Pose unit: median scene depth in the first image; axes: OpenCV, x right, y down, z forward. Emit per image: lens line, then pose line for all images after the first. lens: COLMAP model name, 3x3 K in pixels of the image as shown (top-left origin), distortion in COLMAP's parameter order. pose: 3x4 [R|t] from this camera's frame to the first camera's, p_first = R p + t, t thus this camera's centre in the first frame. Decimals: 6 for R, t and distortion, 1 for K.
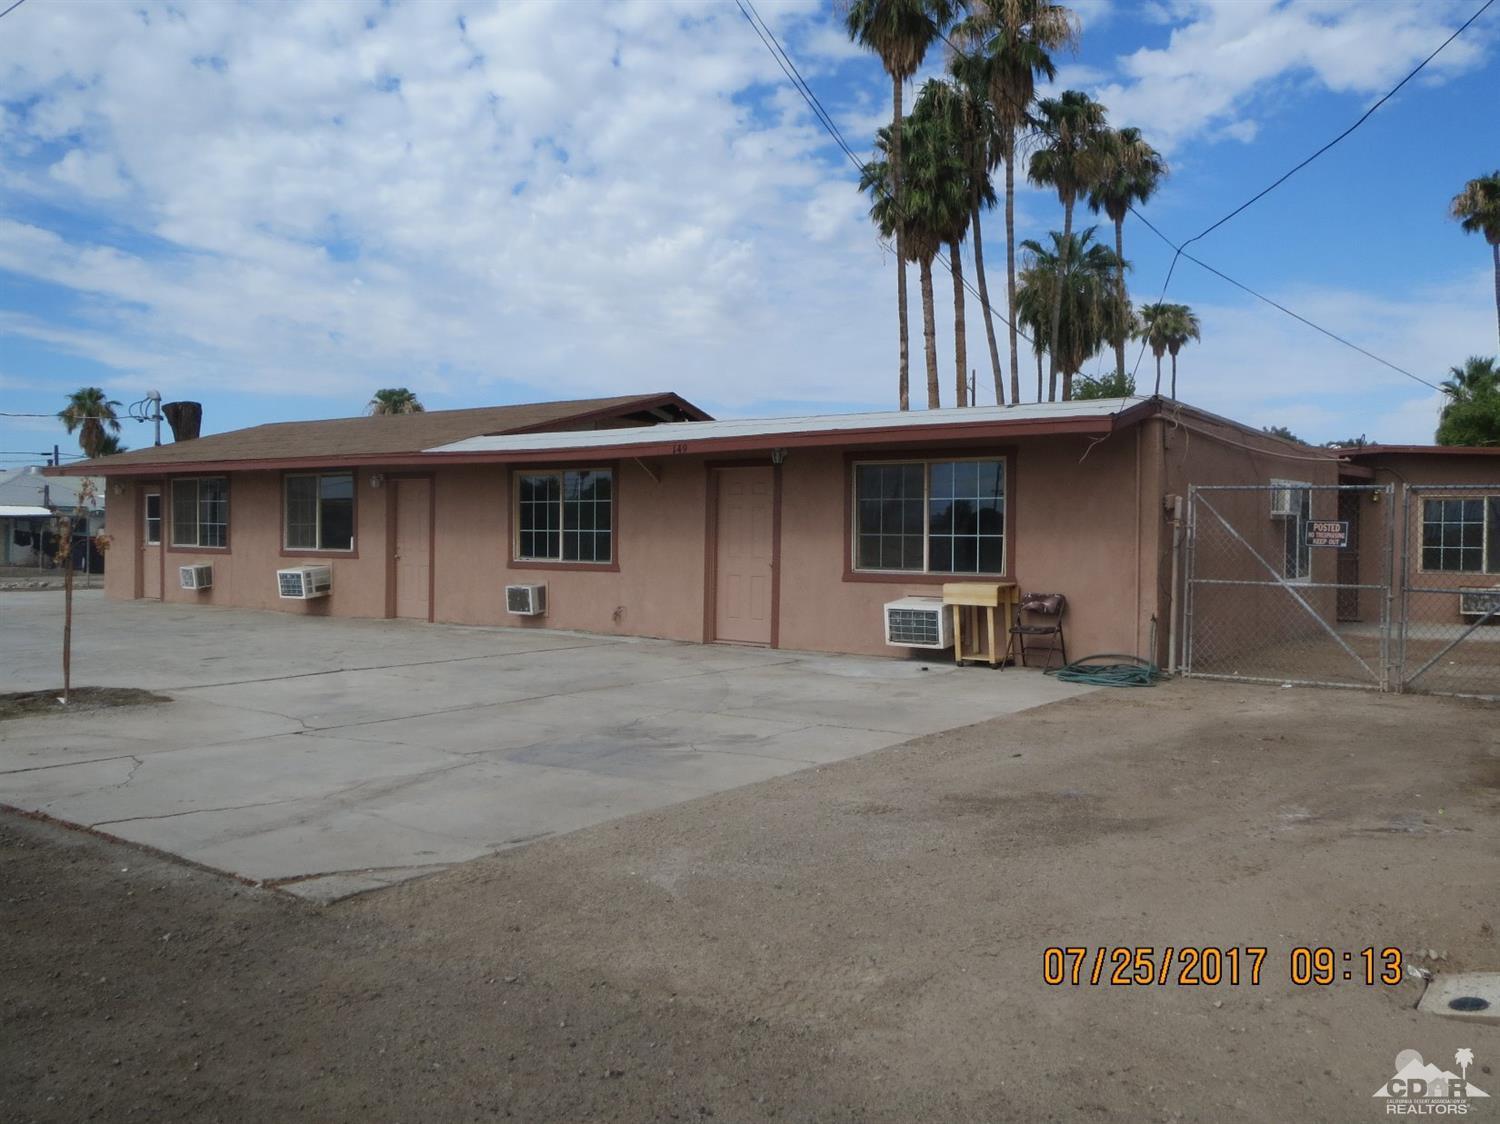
lens RADIAL K [[1266.1, 0, 737.2], [0, 1266.1, 555.6], [0, 0, 1]] dist [-0.012335, -0.014303]
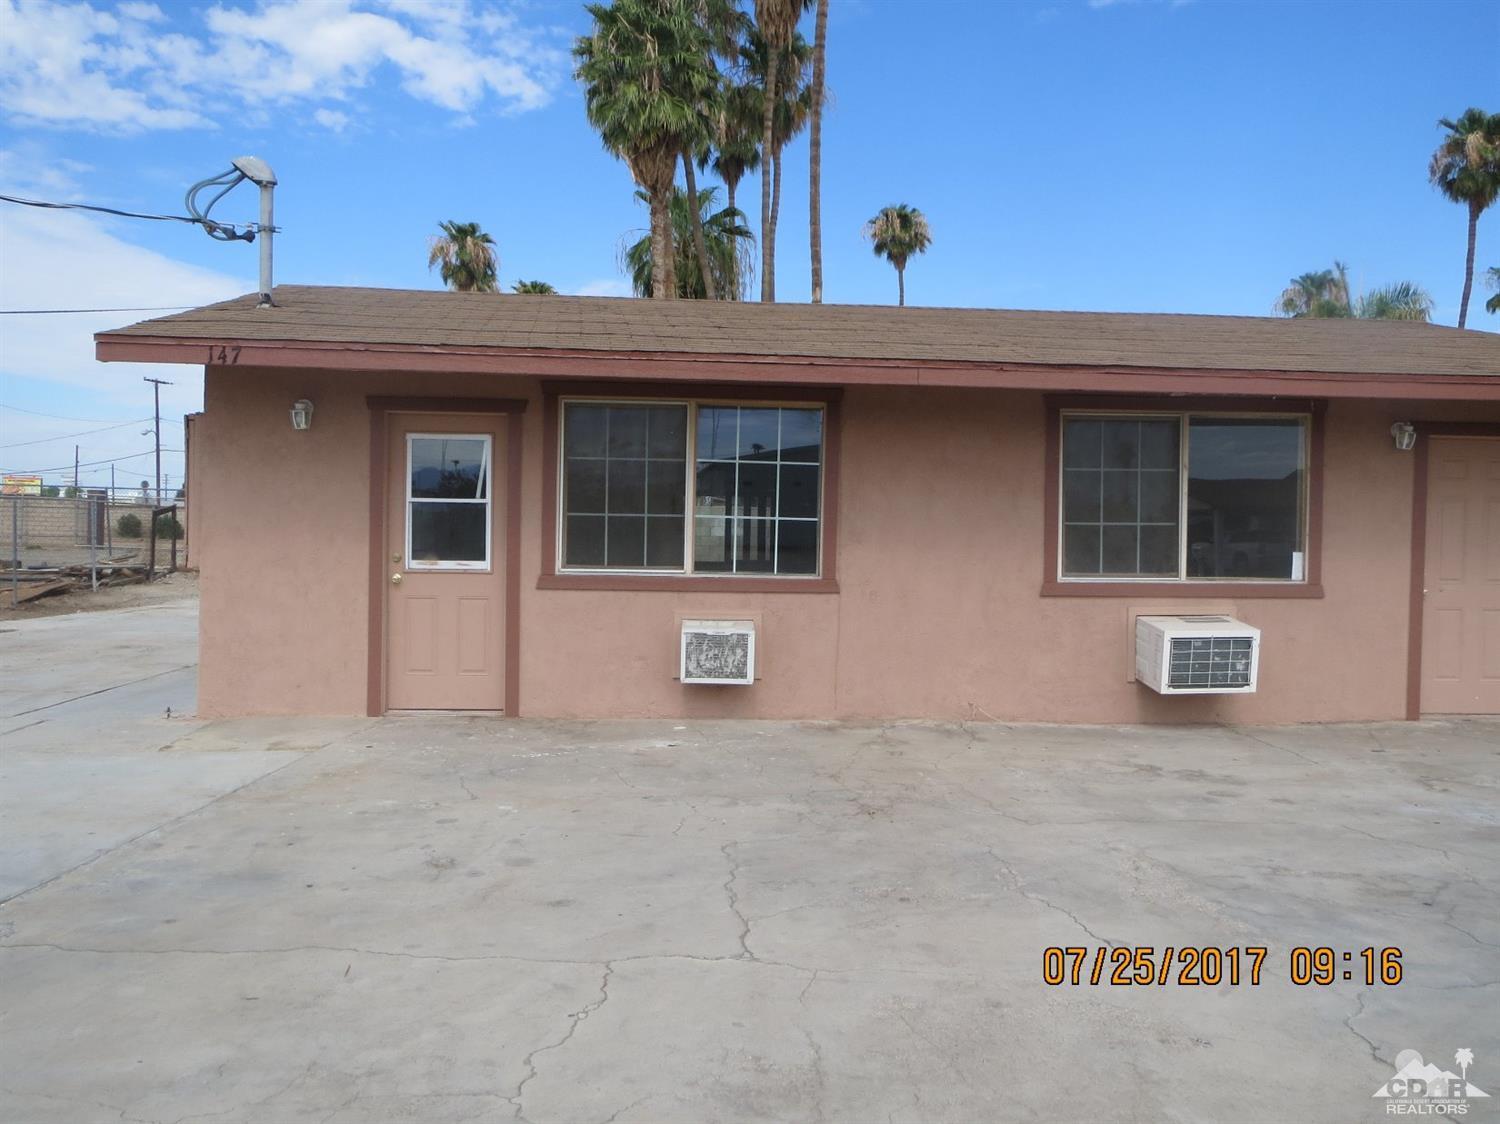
lens RADIAL K [[1253.3, 0, 750.0], [0, 1253.3, 562.0], [0, 0, 1]] dist [-0.015989, -0.008620]
pose [[0.737201, -0.015743, 0.675490, -0.877291], [0.004703, 0.999824, 0.018170, -0.023849], [-0.675657, -0.010218, 0.737145, 0.912603]]
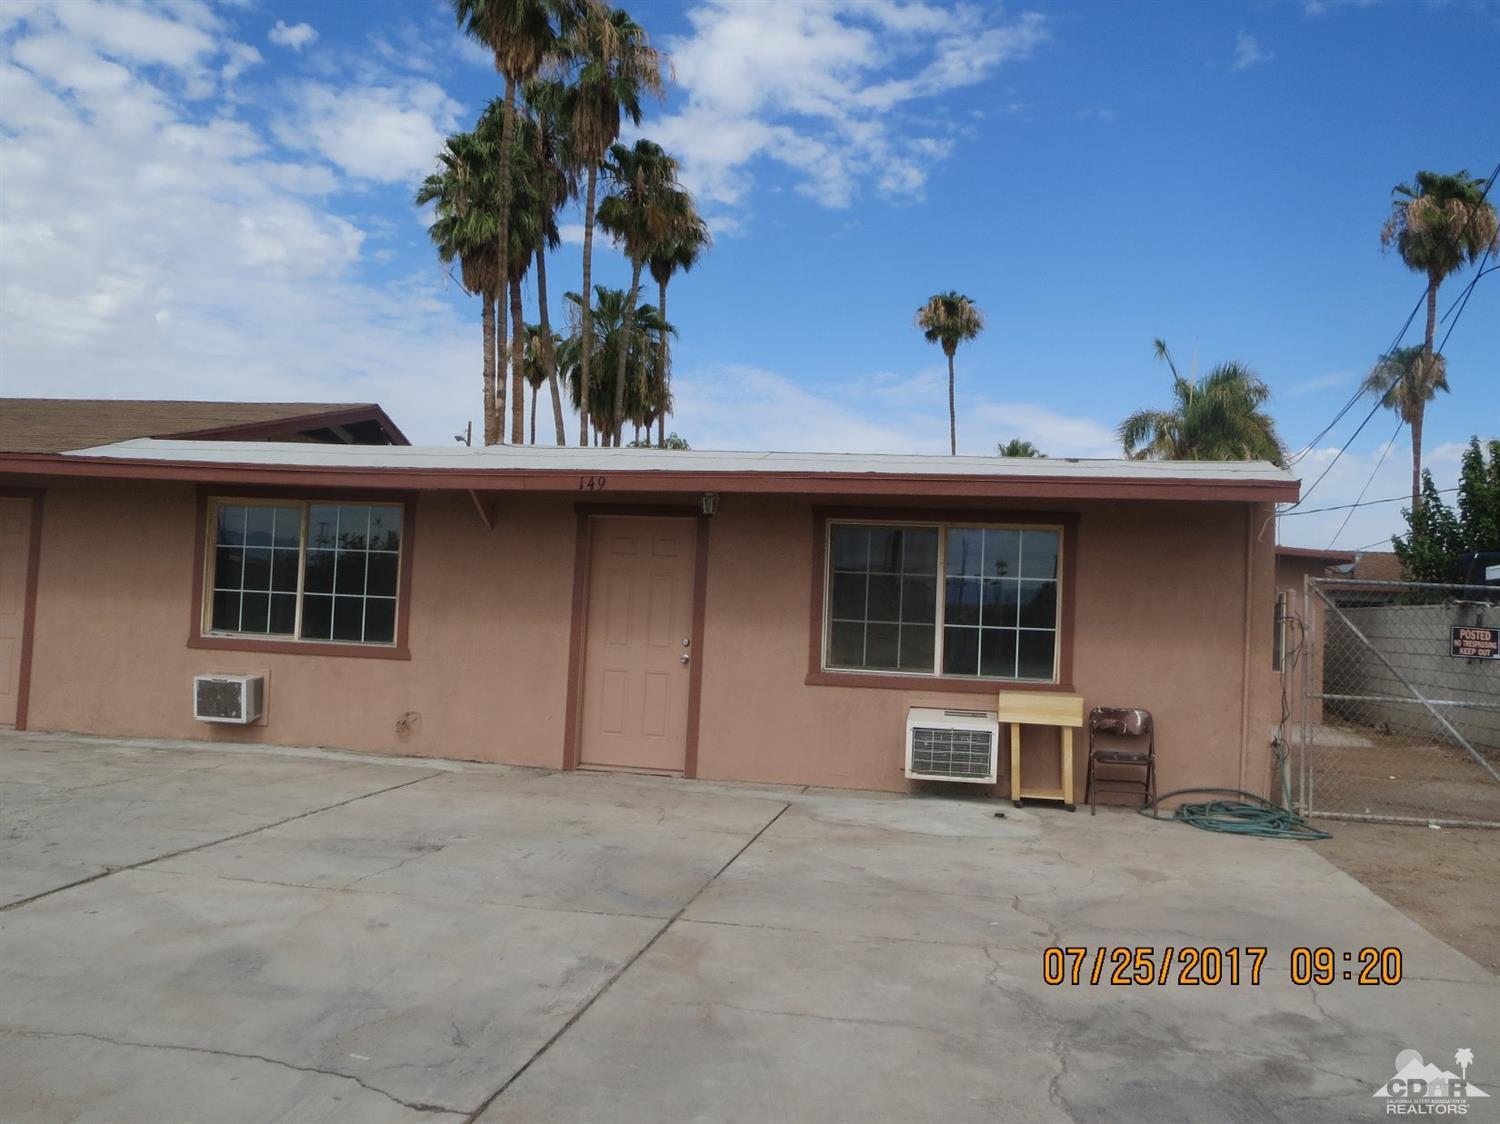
lens RADIAL K [[1266.1, 0, 737.2], [0, 1266.1, 555.6], [0, 0, 1]] dist [-0.012335, -0.014303]
pose [[0.888471, 0.050769, 0.456117, -0.232408], [-0.029317, 0.998111, -0.053991, -0.010289], [-0.457996, 0.034598, 0.888281, 0.312669]]
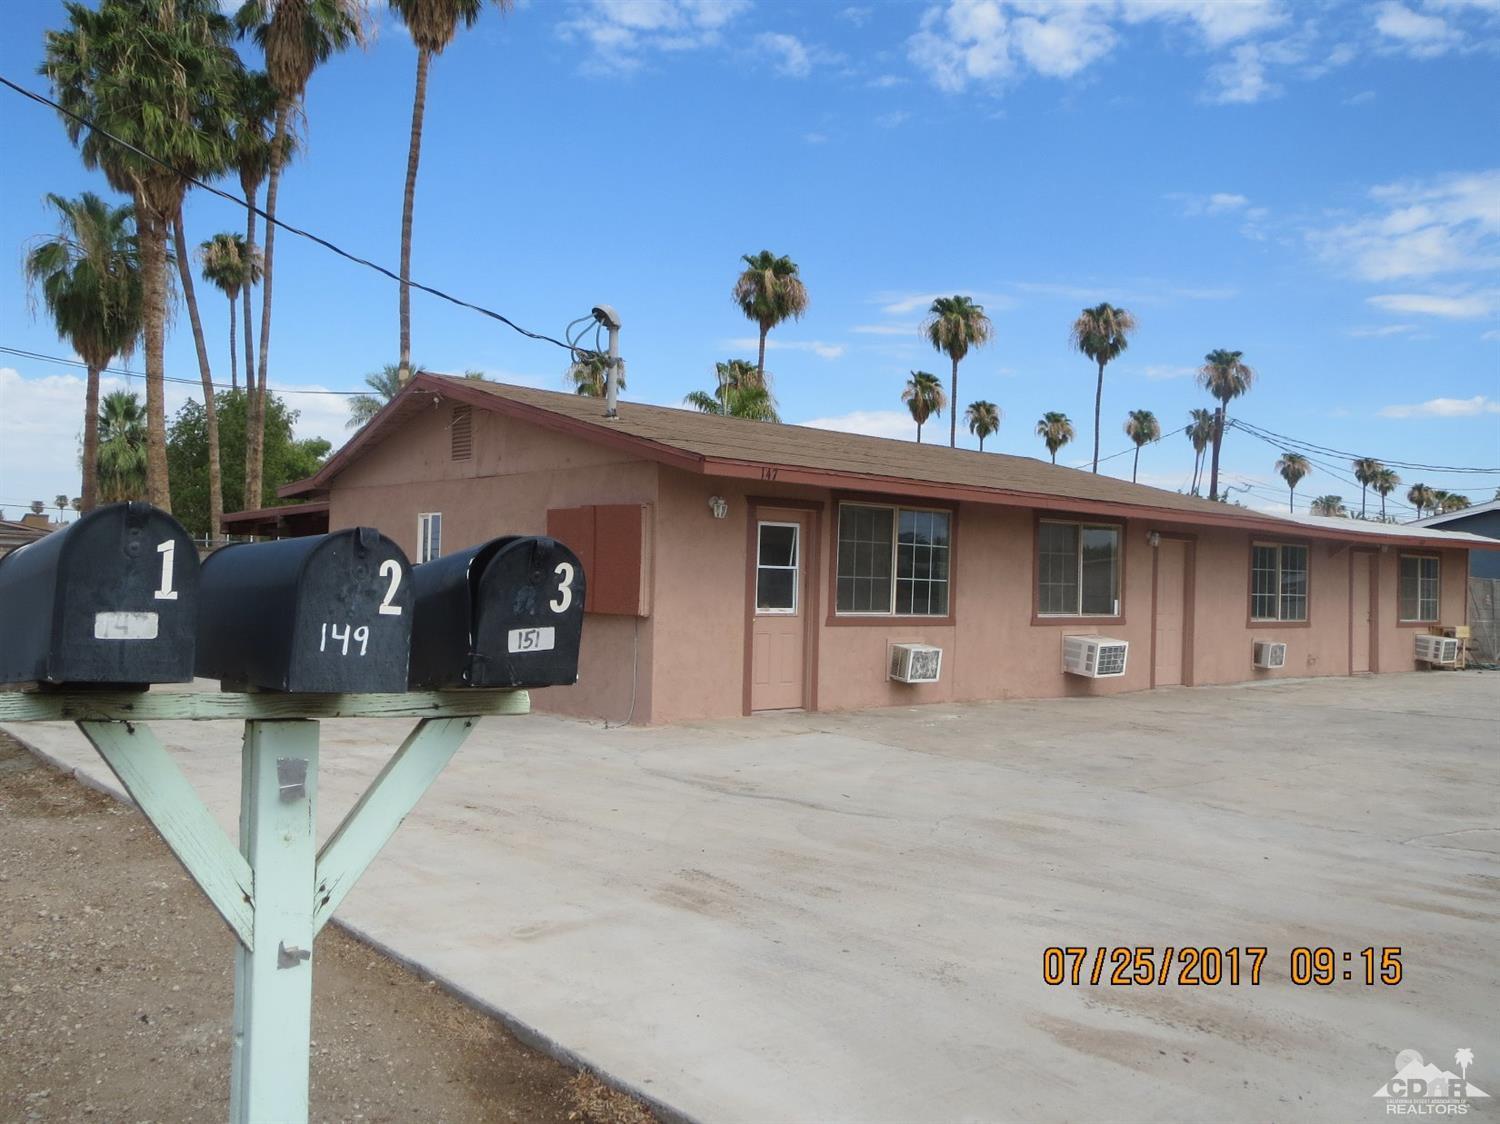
lens RADIAL K [[1243.1, 0, 713.1], [0, 1243.1, 560.3], [0, 0, 1]] dist [0.087214, -0.114976]
pose [[0.199418, 0.009030, 0.979873, -1.370828], [-0.005887, 0.999951, -0.008017, -0.038266], [-0.979897, -0.004170, 0.199461, 1.261336]]
